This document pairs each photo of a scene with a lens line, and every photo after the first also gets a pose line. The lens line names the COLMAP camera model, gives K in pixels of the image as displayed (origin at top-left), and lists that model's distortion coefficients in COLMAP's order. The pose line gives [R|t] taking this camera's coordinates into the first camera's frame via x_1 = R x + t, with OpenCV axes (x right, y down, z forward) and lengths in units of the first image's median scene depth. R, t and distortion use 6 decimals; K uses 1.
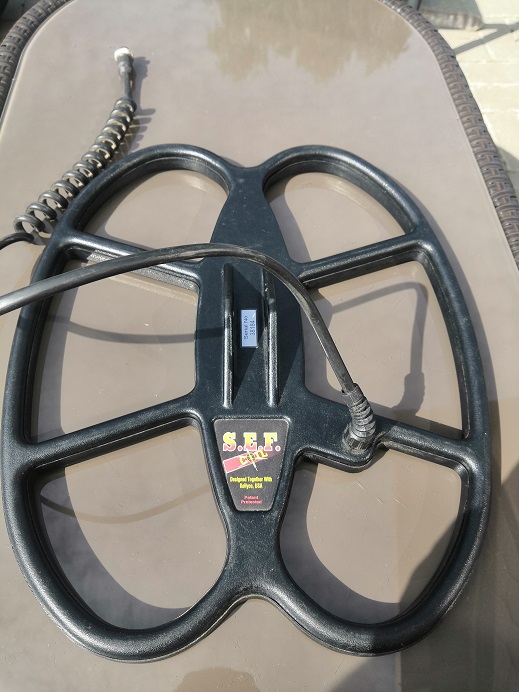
lens RADIAL K [[541.3, 0, 259.5], [0, 541.3, 346.0], [0, 0, 1]] dist [-0.068822, 0.009320]
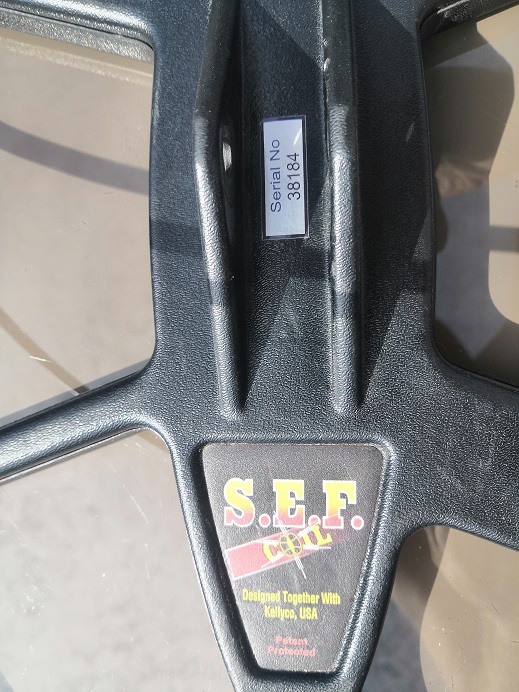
lens RADIAL K [[541.3, 0, 259.5], [0, 541.3, 346.0], [0, 0, 1]] dist [-0.068822, 0.009320]
pose [[0.985007, 0.000245, -0.172515, 0.030831], [0.082755, 0.876764, 0.473747, -0.120848], [0.151371, -0.480920, 0.863598, 0.702378]]
